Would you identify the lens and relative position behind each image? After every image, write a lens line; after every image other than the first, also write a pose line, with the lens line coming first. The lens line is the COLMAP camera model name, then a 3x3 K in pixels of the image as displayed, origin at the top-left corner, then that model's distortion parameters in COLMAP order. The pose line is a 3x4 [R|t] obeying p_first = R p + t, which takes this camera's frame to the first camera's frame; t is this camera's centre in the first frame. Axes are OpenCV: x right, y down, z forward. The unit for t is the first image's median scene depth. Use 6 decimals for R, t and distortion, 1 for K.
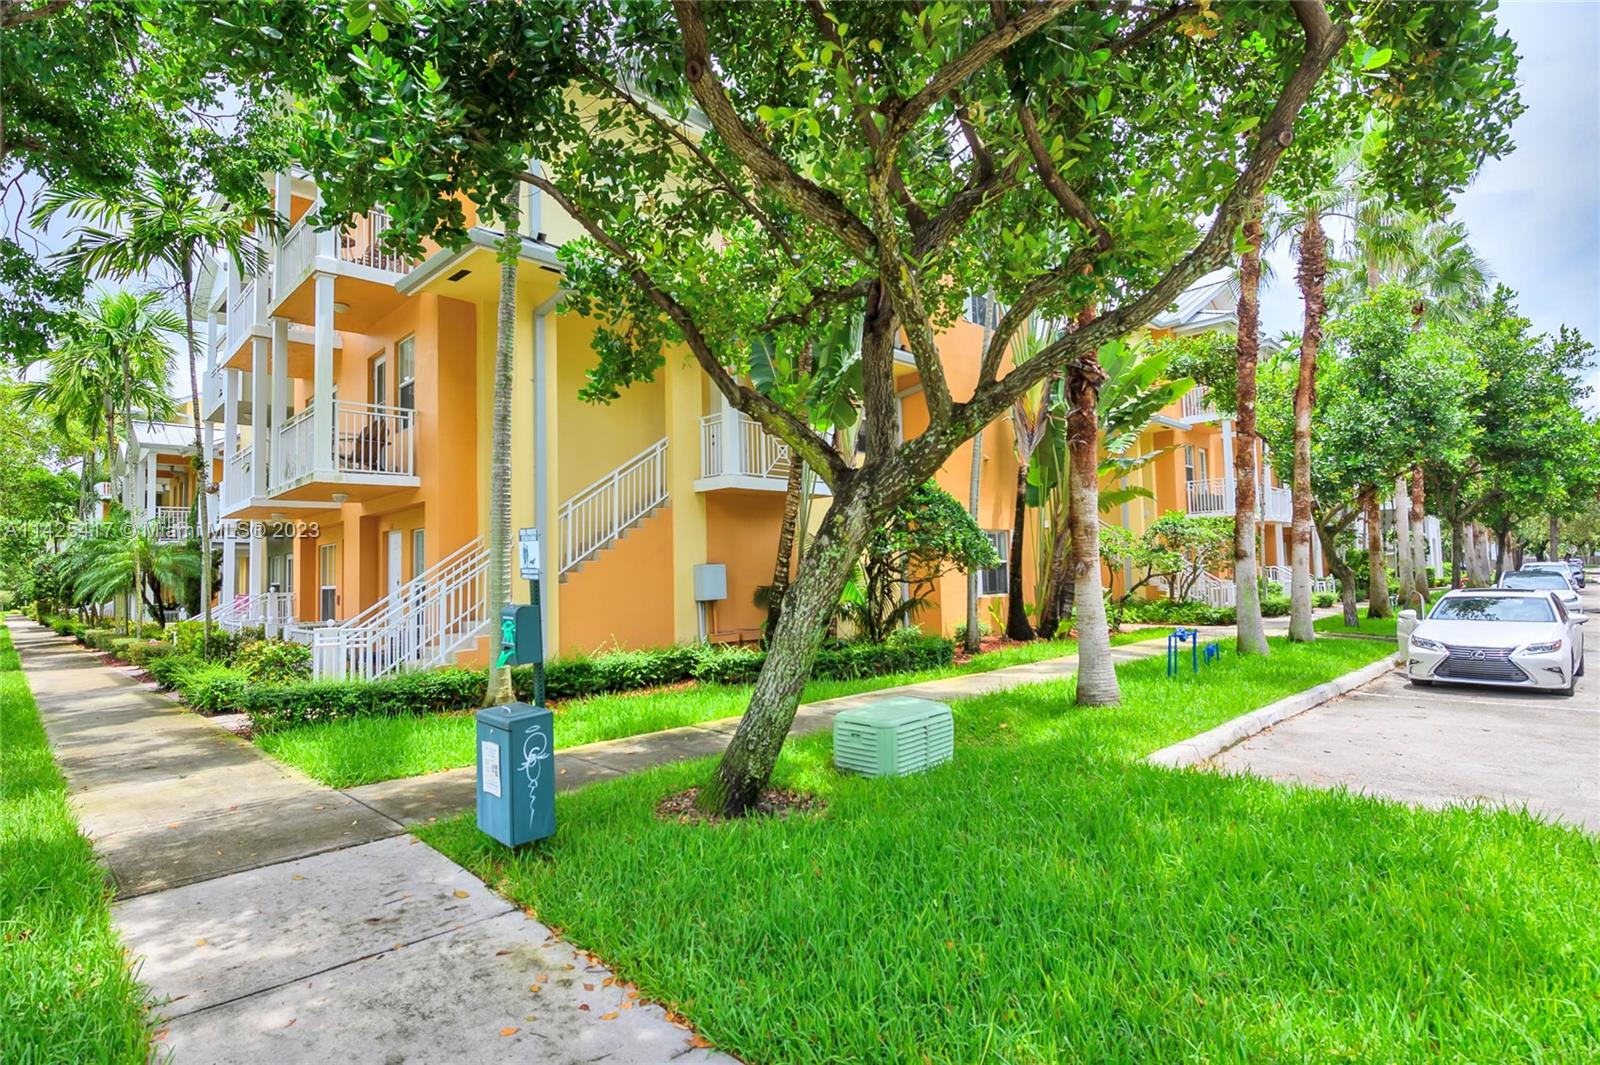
lens RADIAL K [[786.9, 0, 795.9], [0, 786.9, 548.6], [0, 0, 1]] dist [-0.004714, -0.002098]
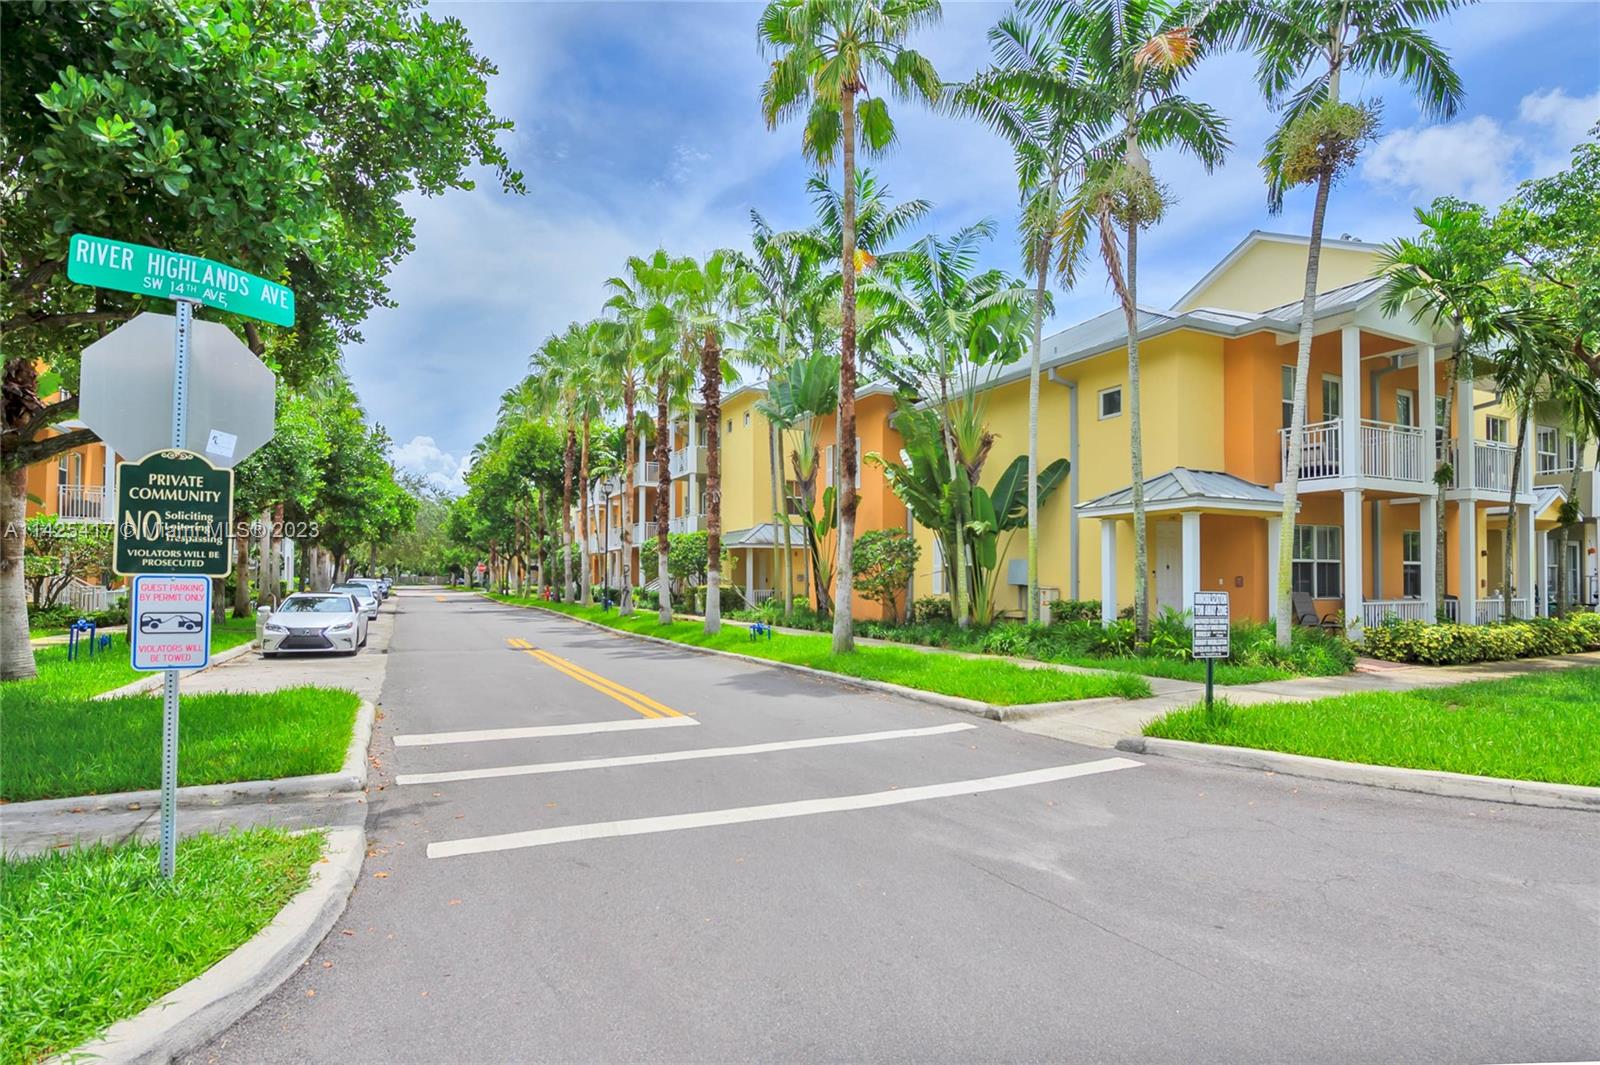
lens RADIAL K [[786.9, 0, 795.9], [0, 786.9, 548.6], [0, 0, 1]] dist [-0.004714, -0.002098]
pose [[0.308148, 0.064187, 0.949171, -0.205043], [-0.046203, 0.997554, -0.052459, 0.003734], [-0.950216, -0.027689, 0.310360, -0.258744]]
